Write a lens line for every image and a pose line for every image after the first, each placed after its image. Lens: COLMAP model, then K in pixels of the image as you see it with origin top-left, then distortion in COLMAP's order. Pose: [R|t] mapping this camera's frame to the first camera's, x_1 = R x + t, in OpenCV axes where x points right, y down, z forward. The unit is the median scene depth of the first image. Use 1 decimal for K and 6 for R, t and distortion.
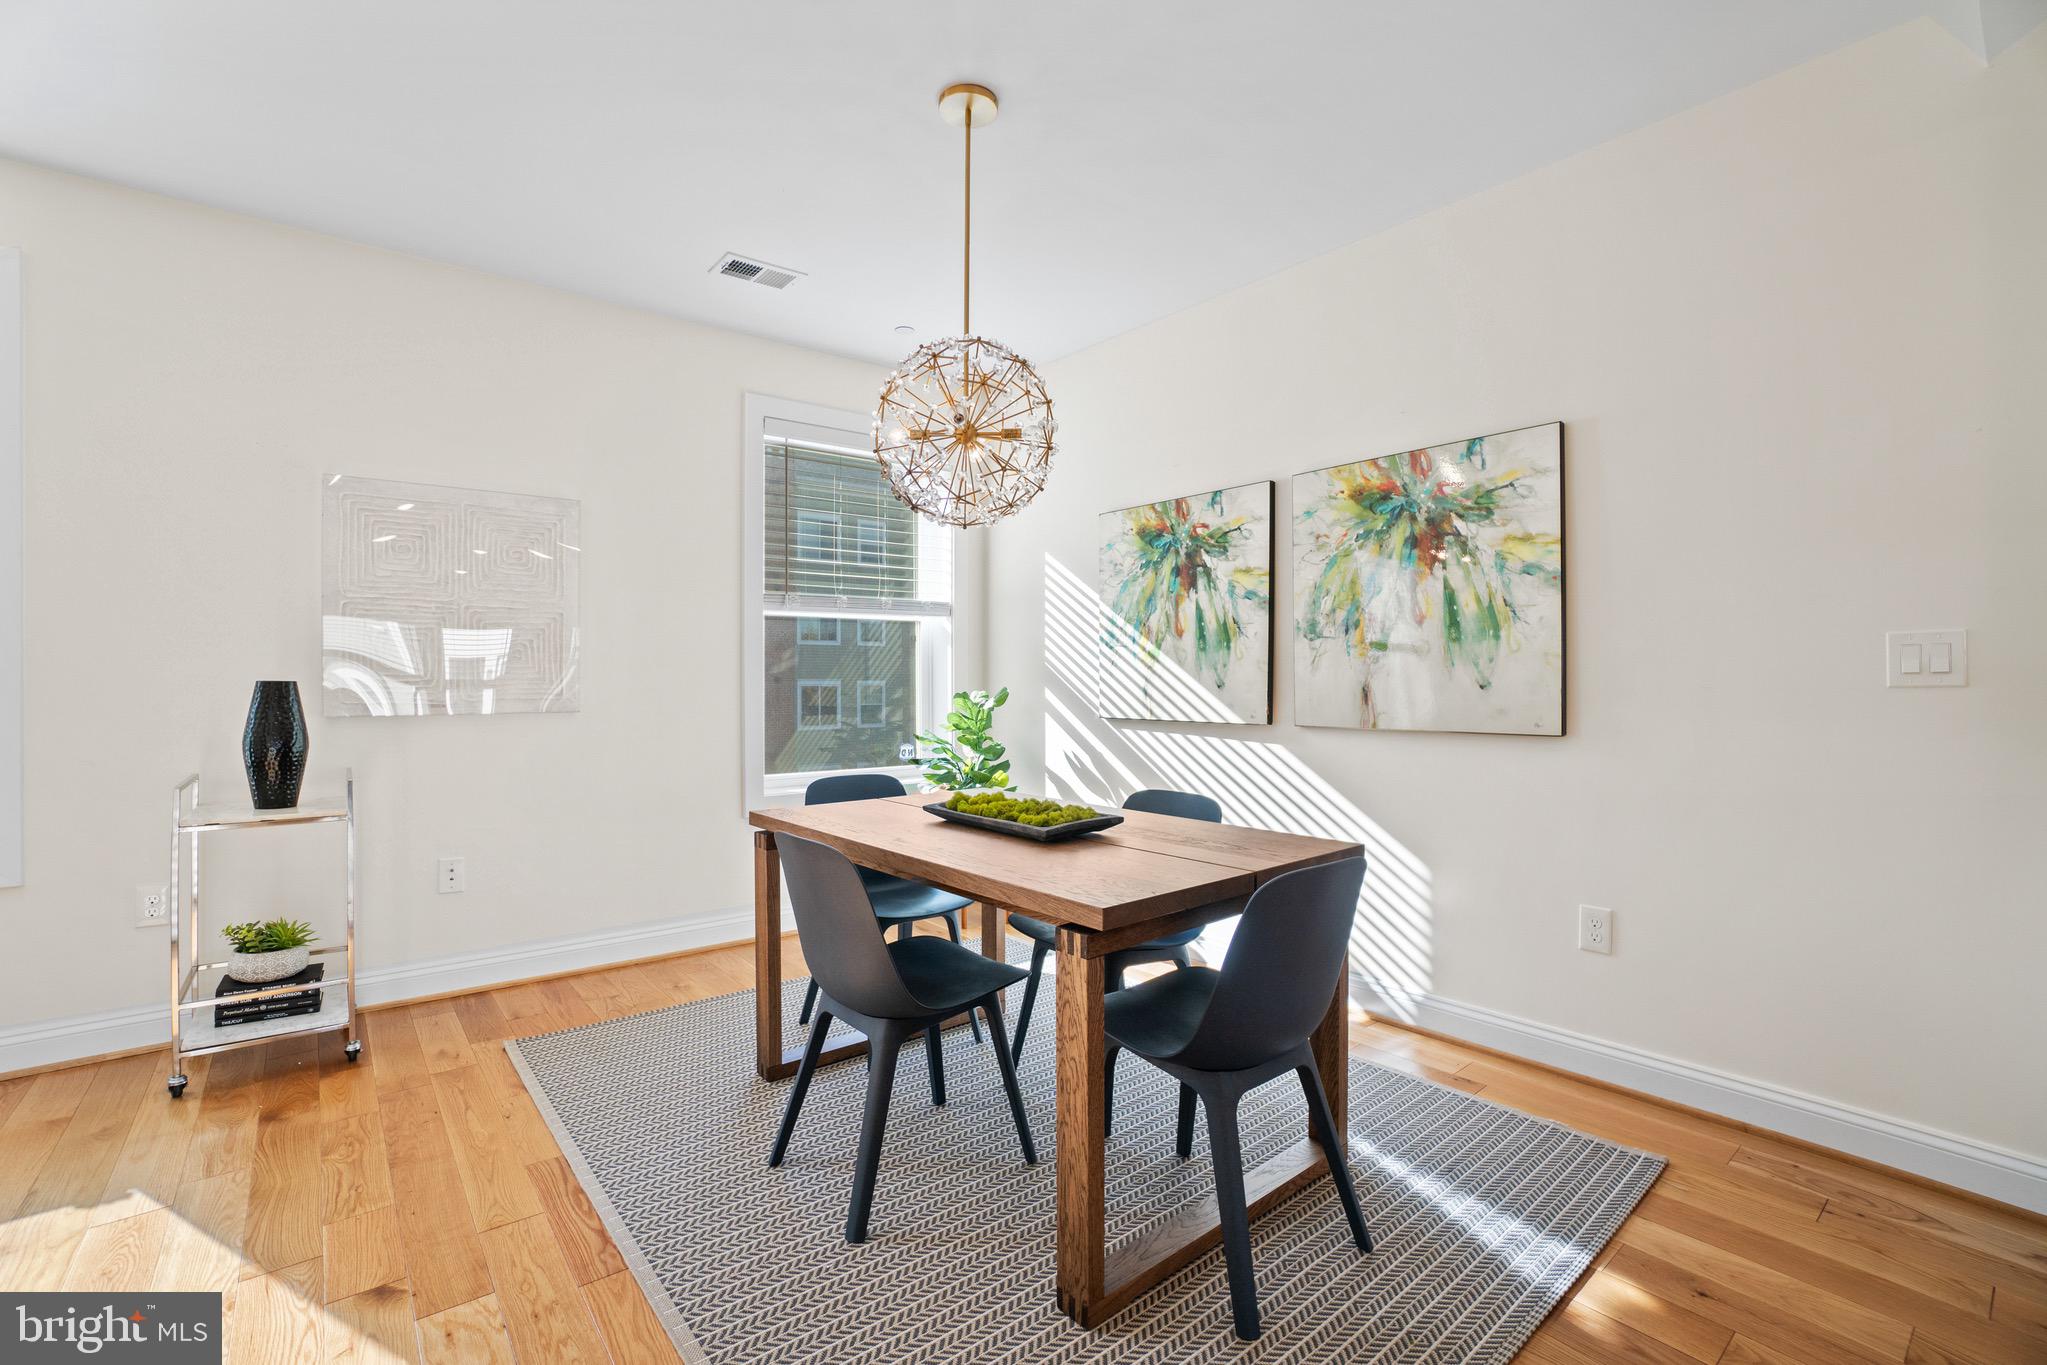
lens RADIAL K [[889.8, 0, 1013.6], [0, 889.8, 676.5], [0, 0, 1]] dist [-0.016271, 0.000247]
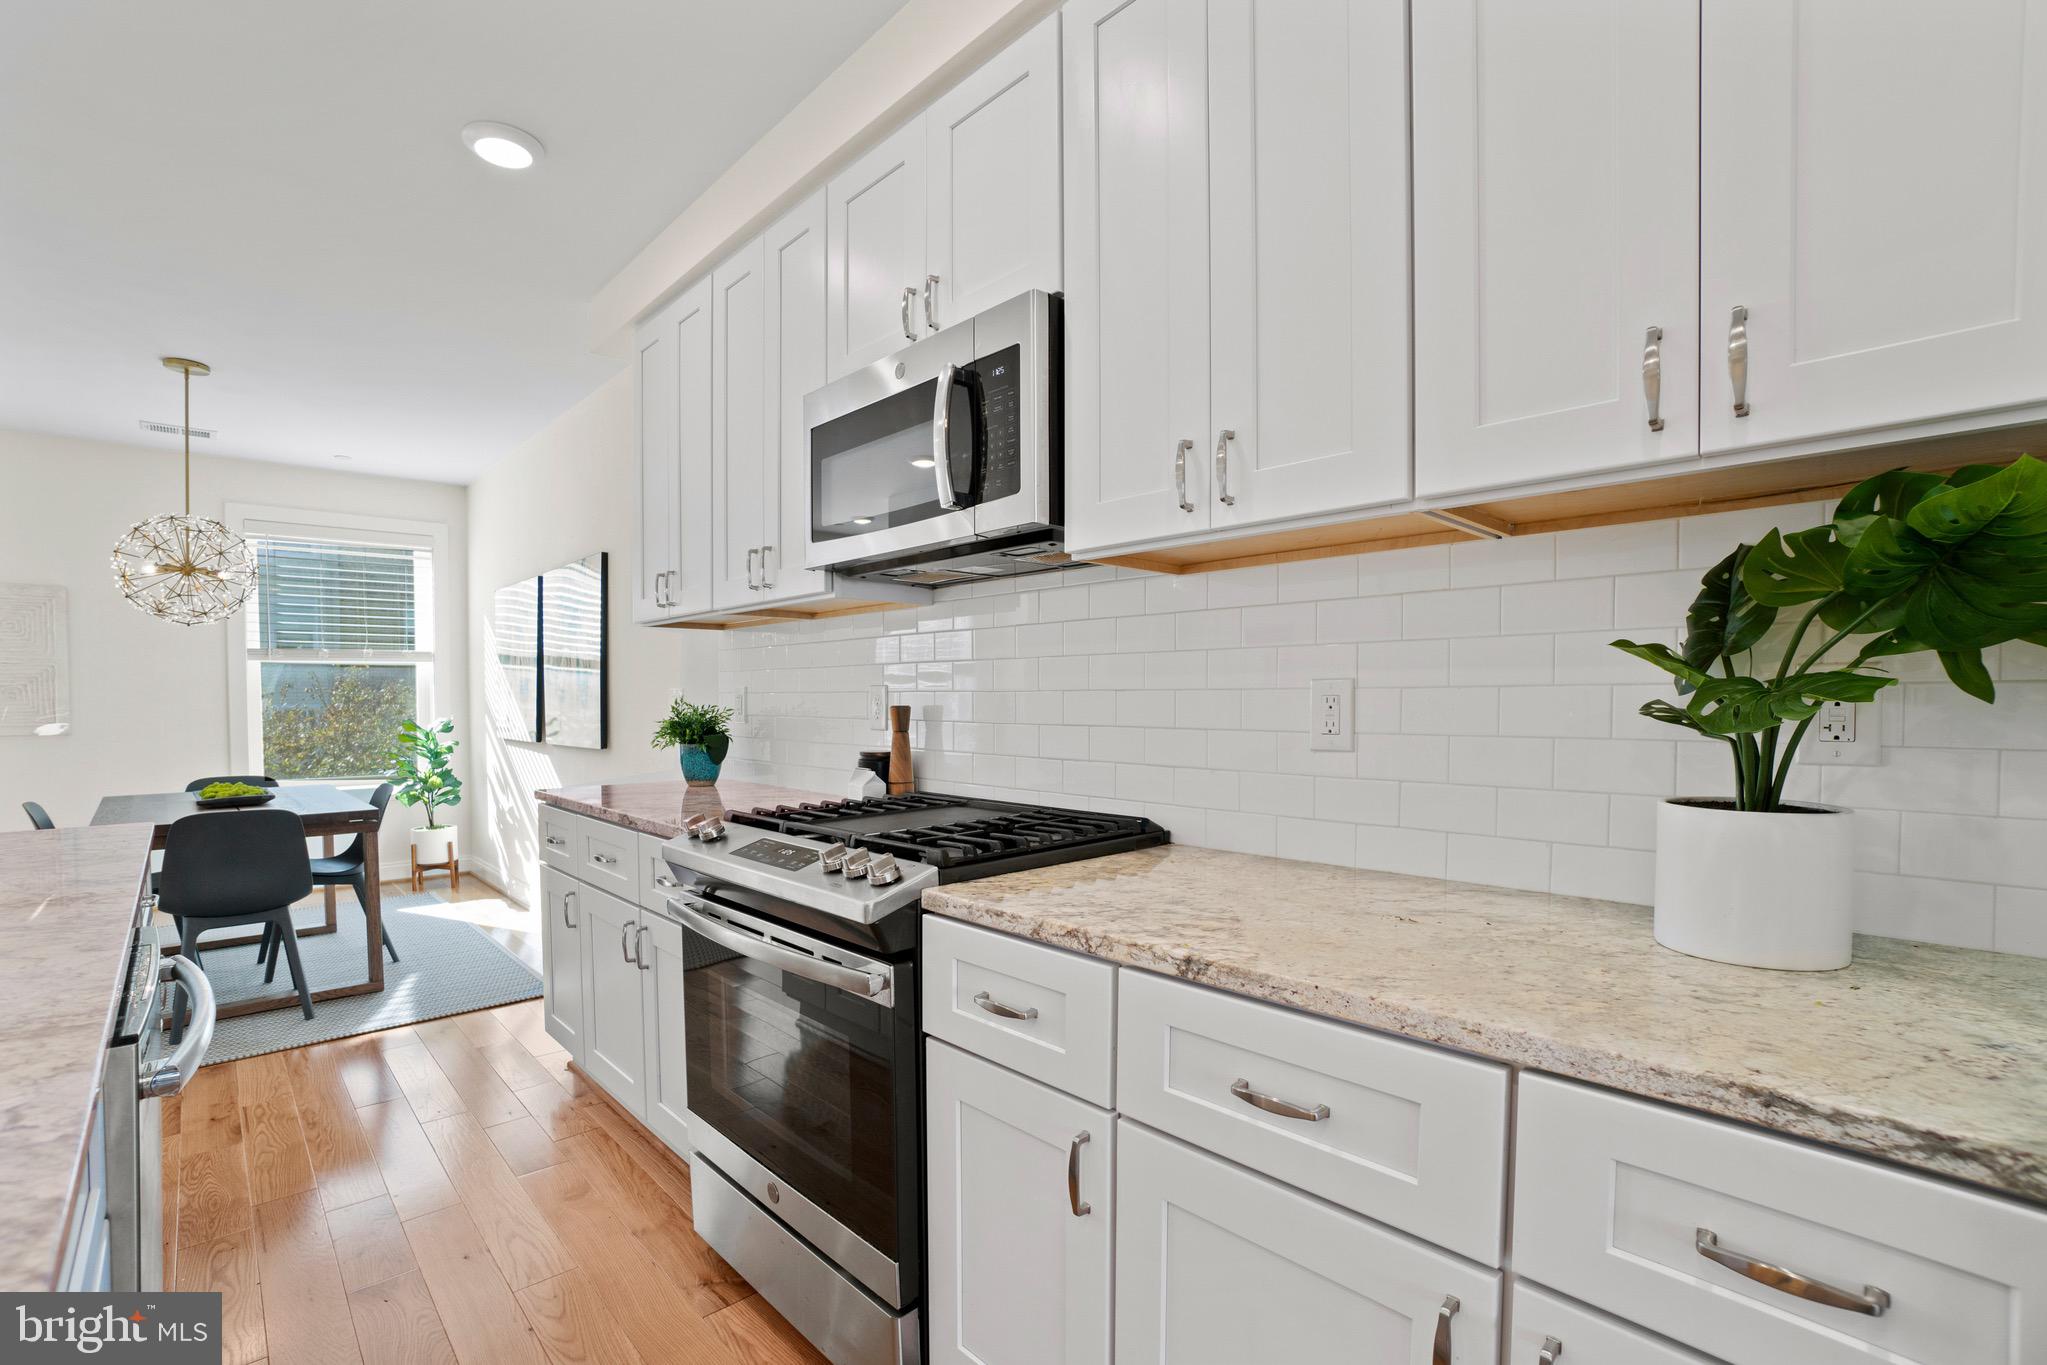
lens RADIAL K [[913.8, 0, 968.6], [0, 913.8, 706.4], [0, 0, 1]] dist [-0.000699, 0.000055]
pose [[0.999641, -0.003342, 0.026590, 1.199927], [0.003111, 0.999957, 0.008709, -0.018088], [-0.026618, -0.008623, 0.999609, -0.657065]]
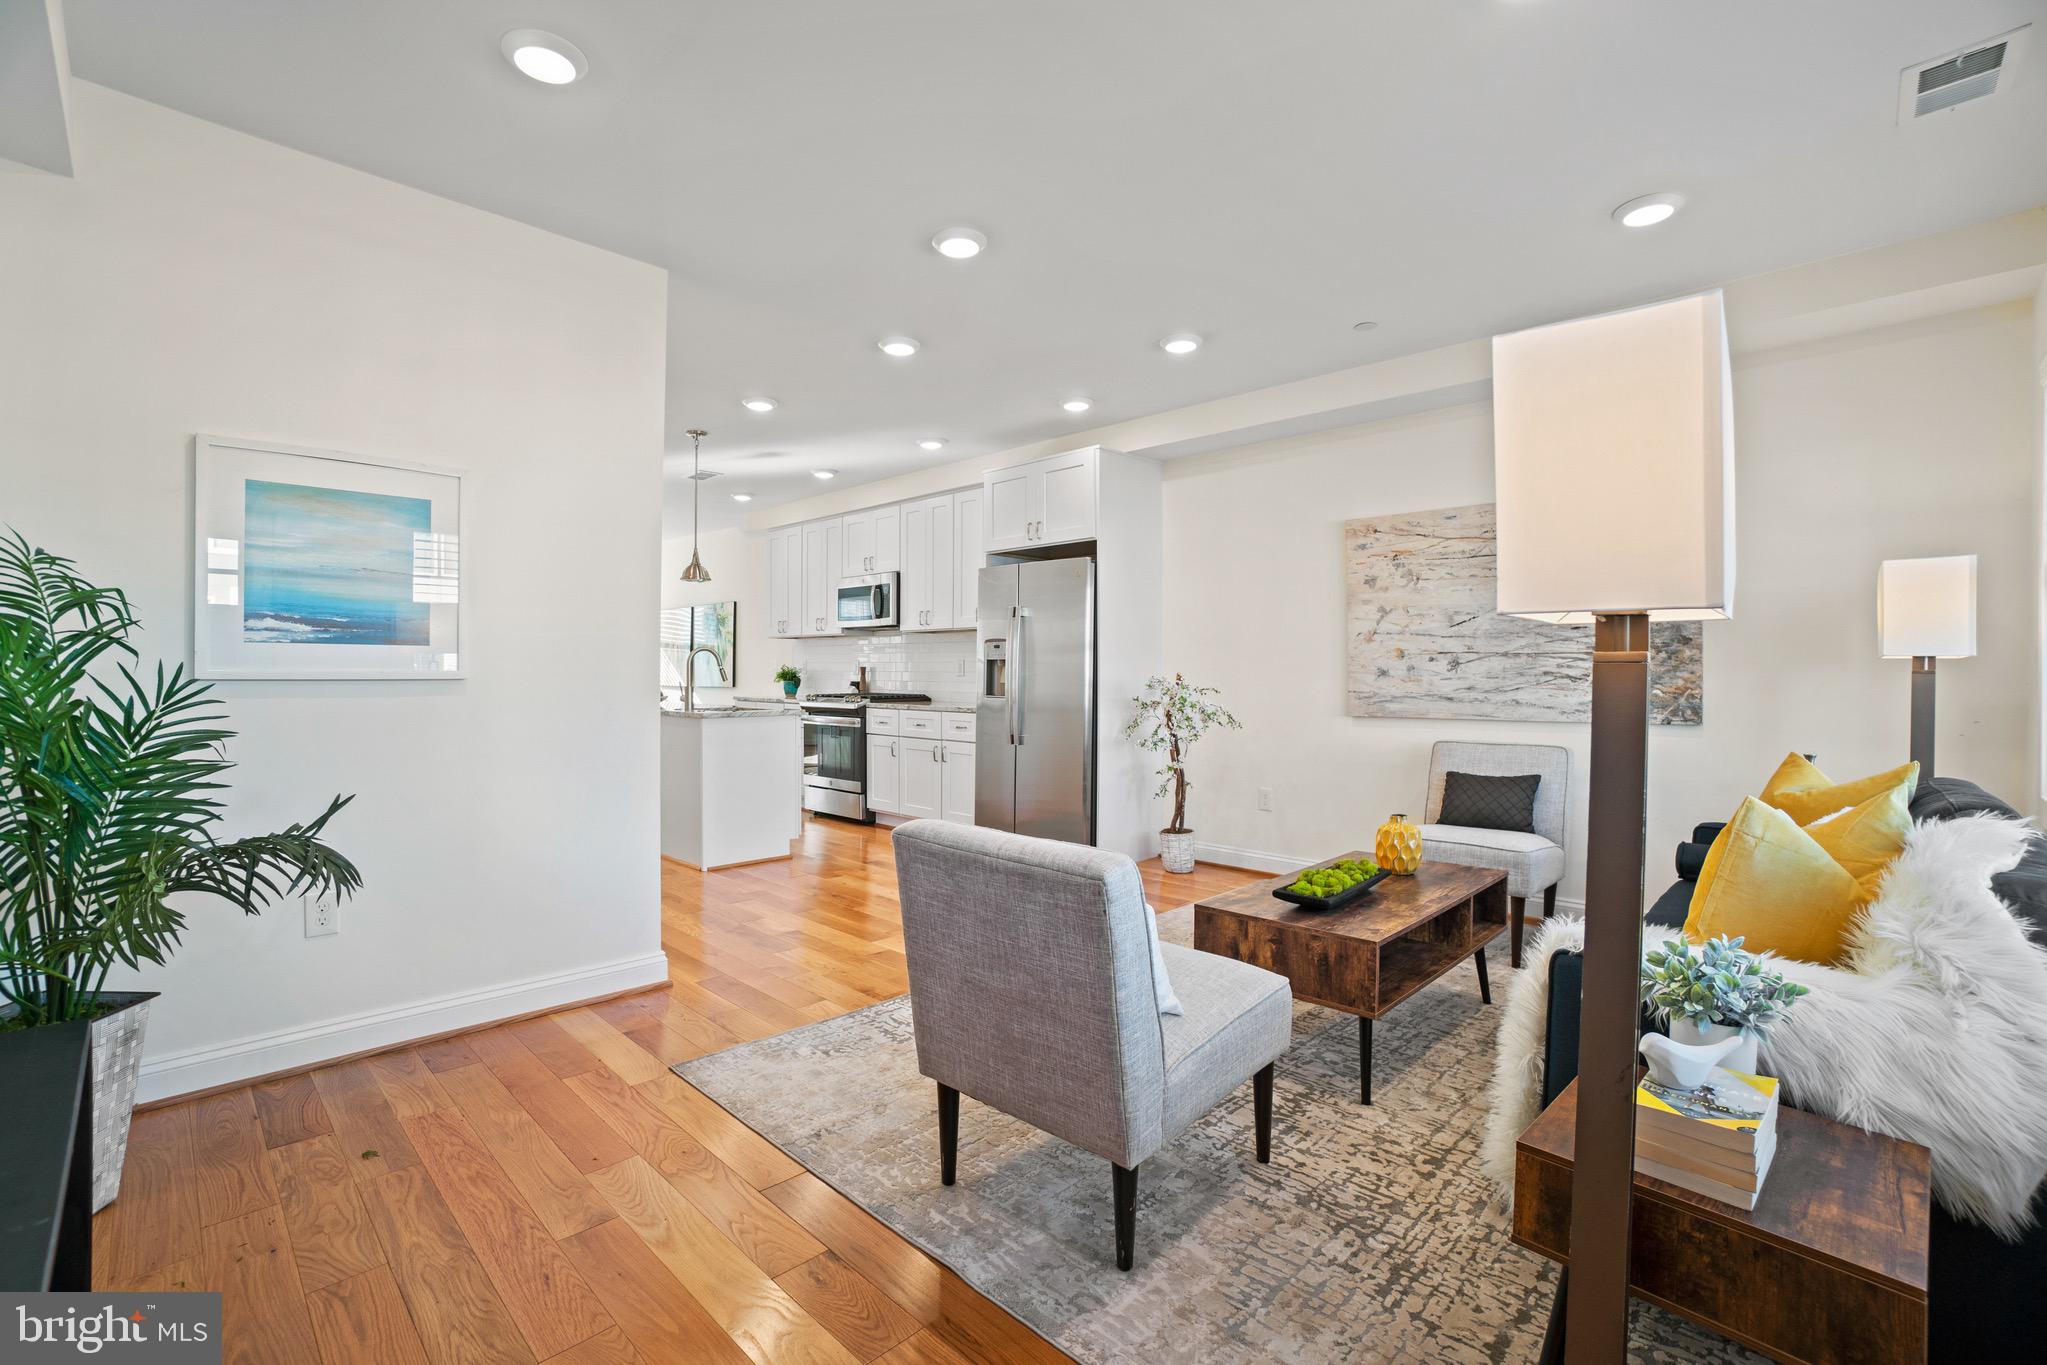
lens RADIAL K [[889.8, 0, 1013.6], [0, 889.8, 676.5], [0, 0, 1]] dist [-0.016271, 0.000247]
pose [[0.993771, 0.002894, 0.111401, 1.328276], [-0.003458, 0.999982, 0.004872, 0.005716], [-0.111385, -0.005227, 0.993764, -2.790858]]
